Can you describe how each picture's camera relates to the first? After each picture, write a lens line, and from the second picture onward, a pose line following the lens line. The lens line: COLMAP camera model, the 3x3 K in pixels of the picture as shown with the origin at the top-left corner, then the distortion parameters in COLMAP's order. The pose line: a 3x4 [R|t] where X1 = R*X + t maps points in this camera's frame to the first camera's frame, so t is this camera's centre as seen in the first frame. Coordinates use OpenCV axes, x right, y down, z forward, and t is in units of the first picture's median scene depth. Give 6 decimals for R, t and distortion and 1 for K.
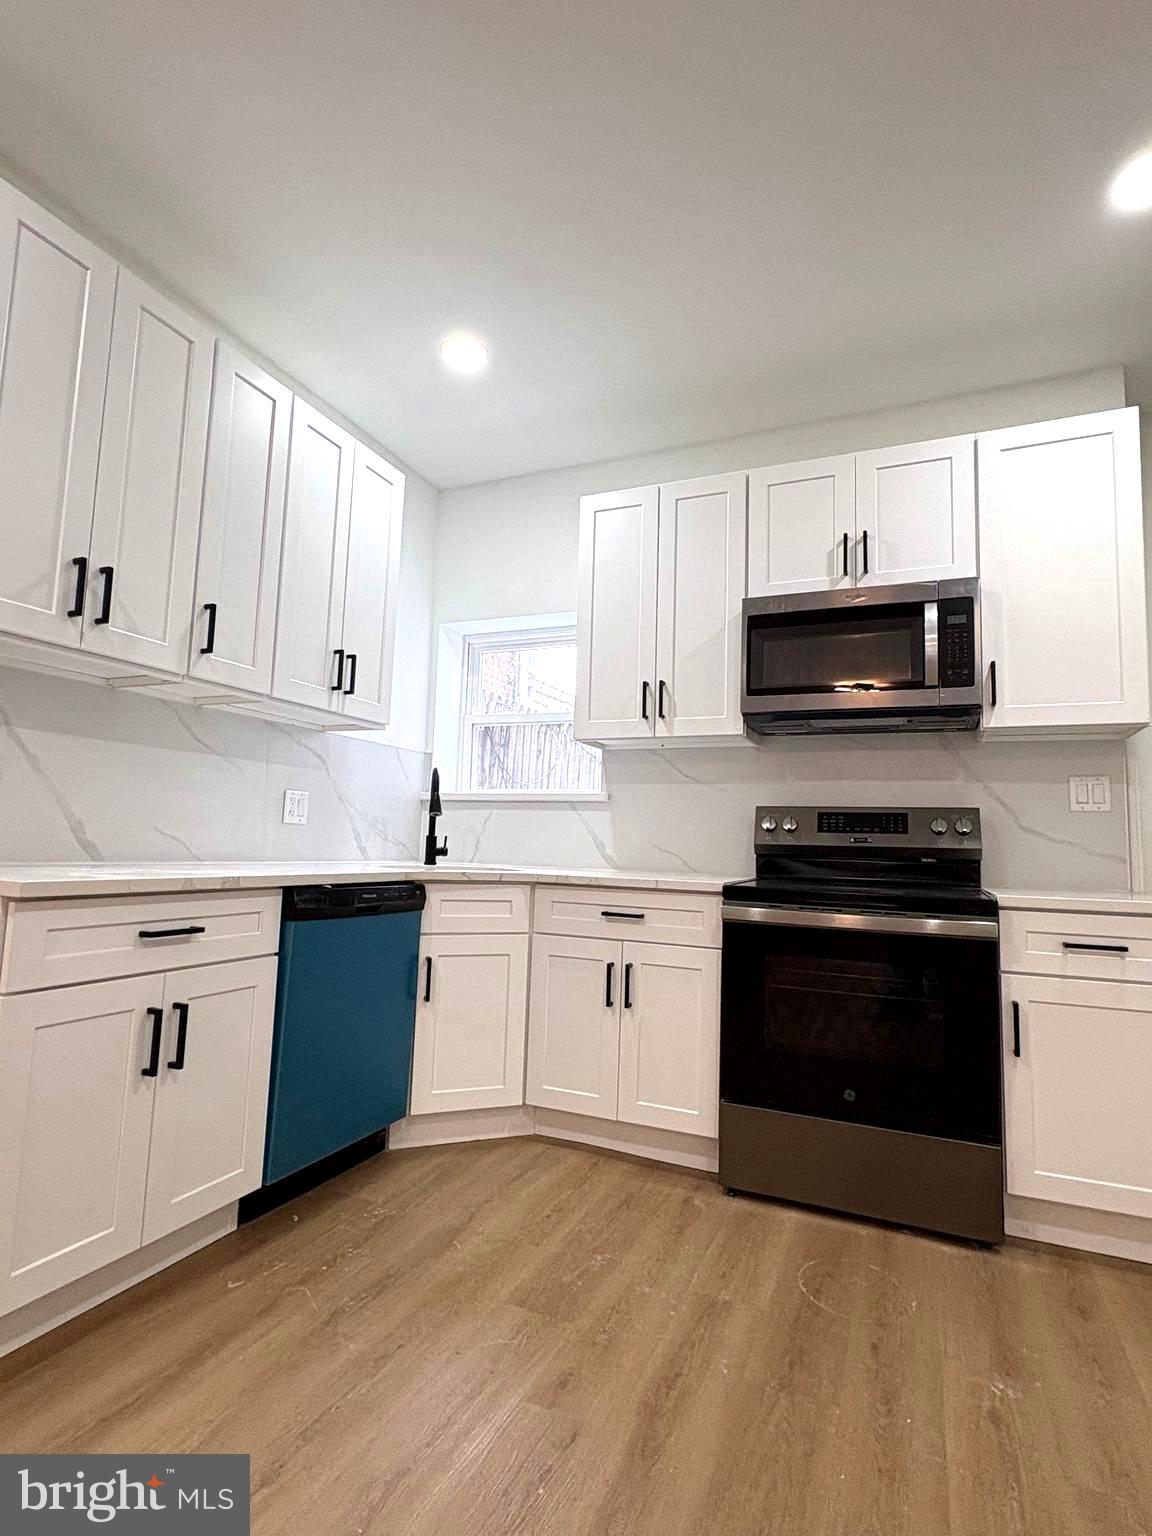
lens RADIAL K [[797.2, 0, 576.0], [0, 797.2, 768.0], [0, 0, 1]] dist [-0.005507, -0.000374]
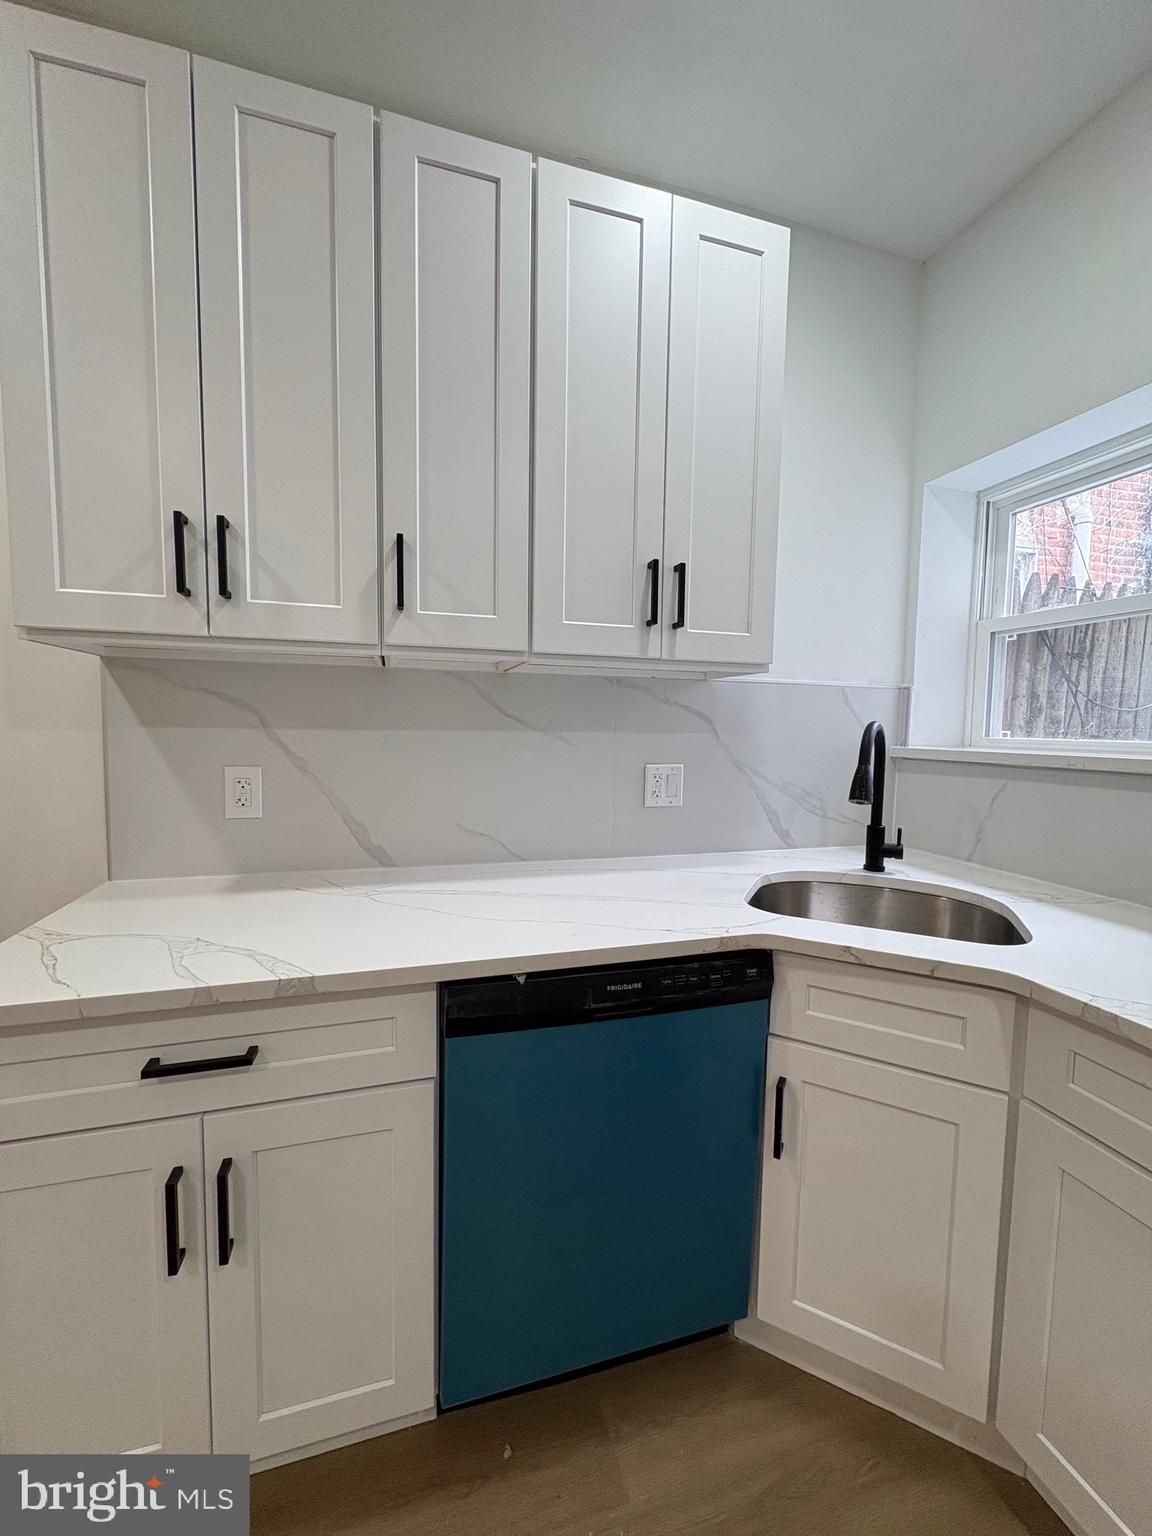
lens RADIAL K [[604.0, 0, 576.0], [0, 604.0, 768.0], [0, 0, 1]] dist [0.000722, 0.000159]
pose [[0.641883, 0.032178, -0.766127, 0.042320], [0.080534, 0.990764, 0.109087, -0.040978], [0.762562, -0.131721, 0.633364, 0.624029]]
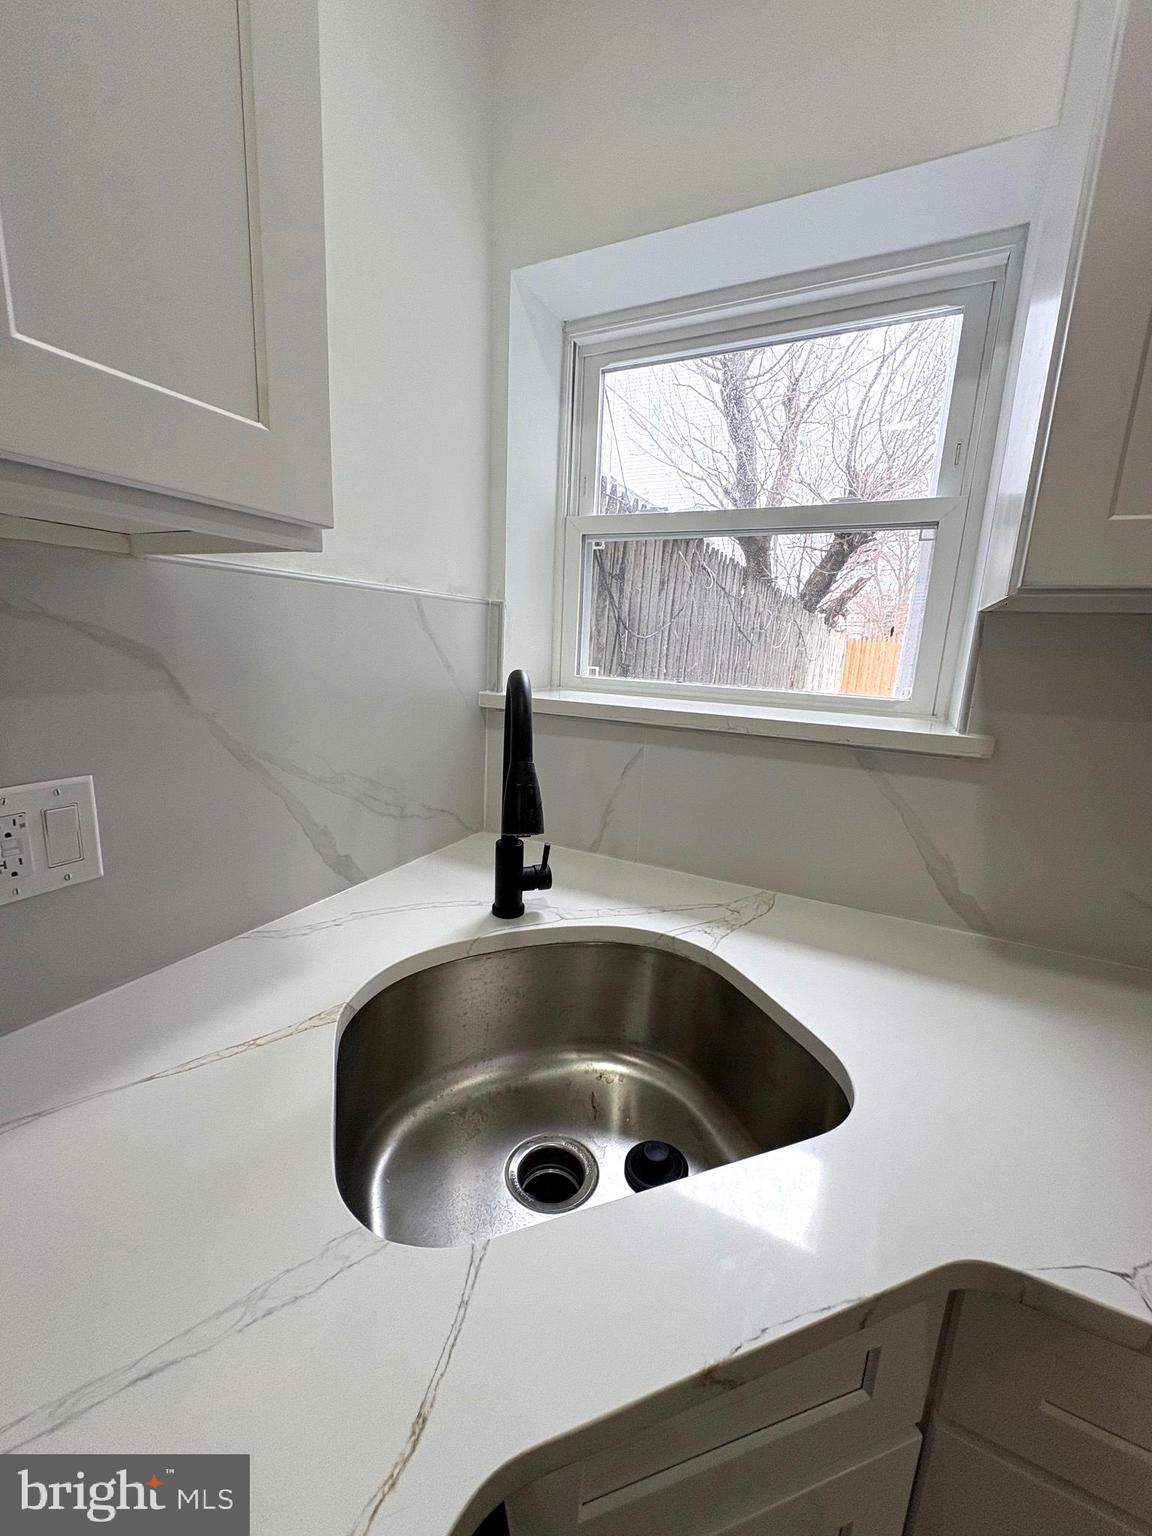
lens RADIAL K [[604.0, 0, 576.0], [0, 604.0, 768.0], [0, 0, 1]] dist [0.000722, 0.000159]
pose [[0.998647, 0.019311, -0.048288, -0.165130], [-0.004146, 0.955113, 0.296214, -0.043402], [0.051840, -0.295613, 0.953900, 0.891548]]
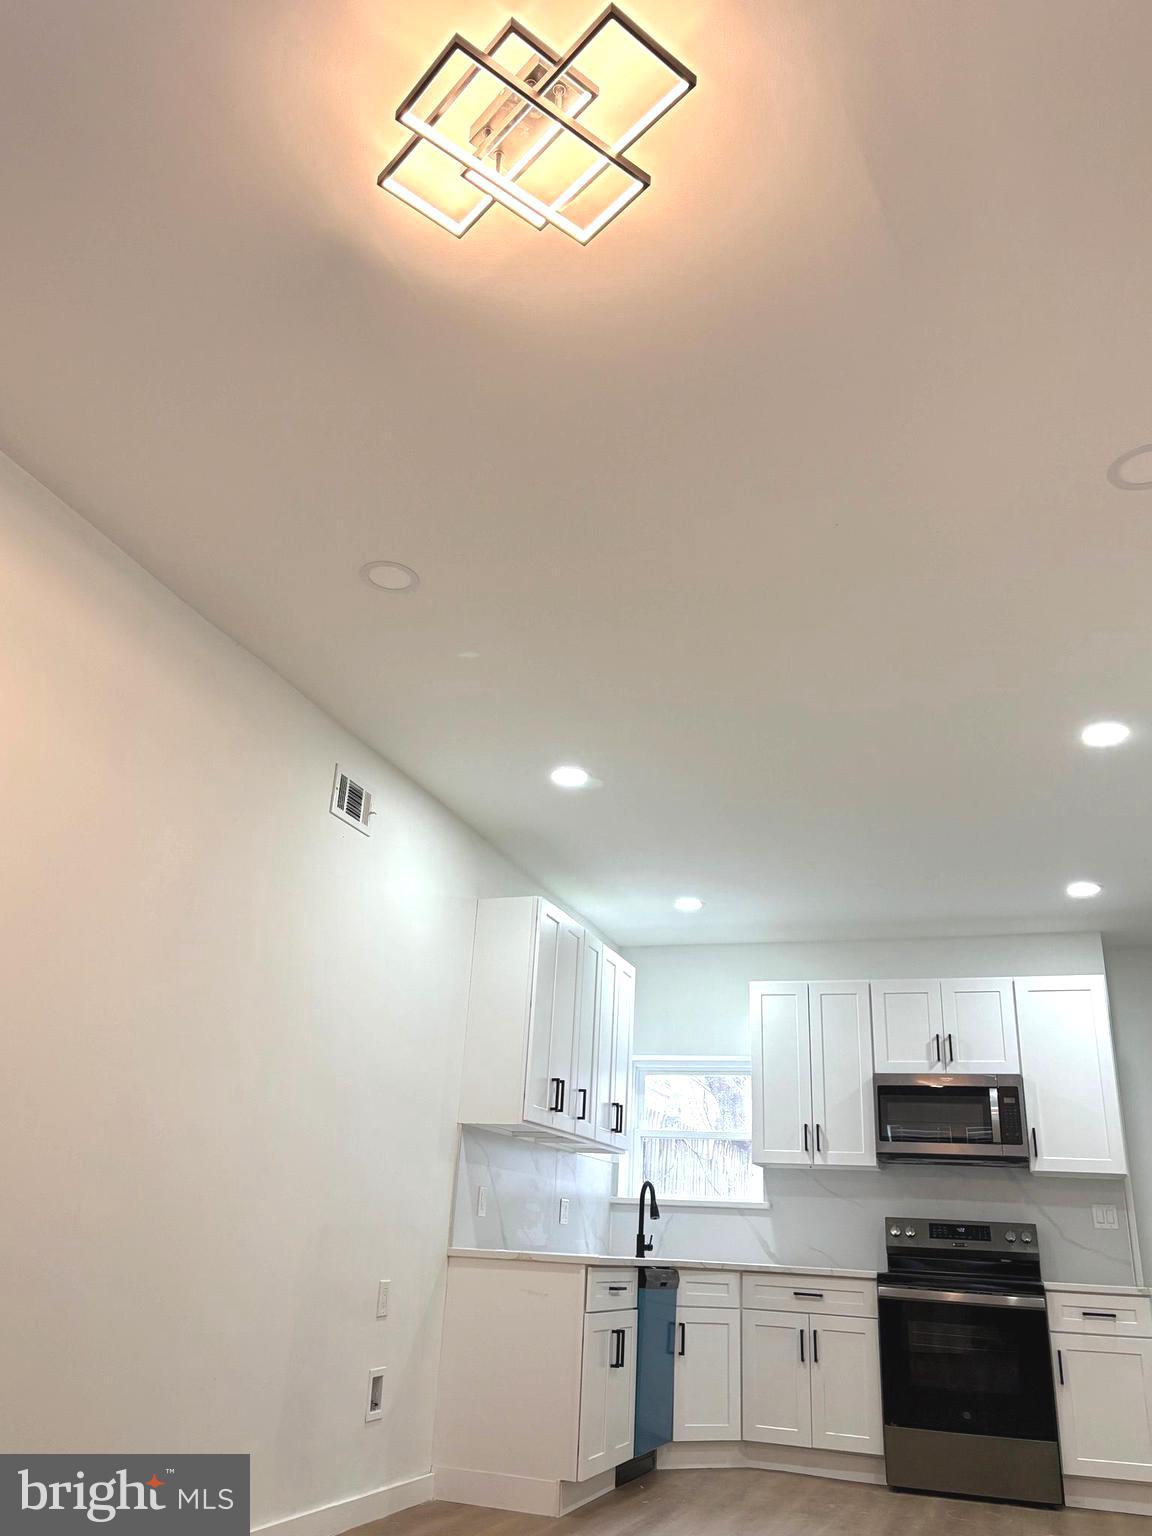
lens RADIAL K [[1282.4, 0, 576.0], [0, 1282.4, 768.0], [0, 0, 1]] dist [0.065111, 0.004989]
pose [[0.995993, 0.042178, 0.078860, -0.598285], [-0.020562, 0.966177, -0.257057, -0.133240], [-0.087035, 0.254405, 0.963173, -1.537725]]
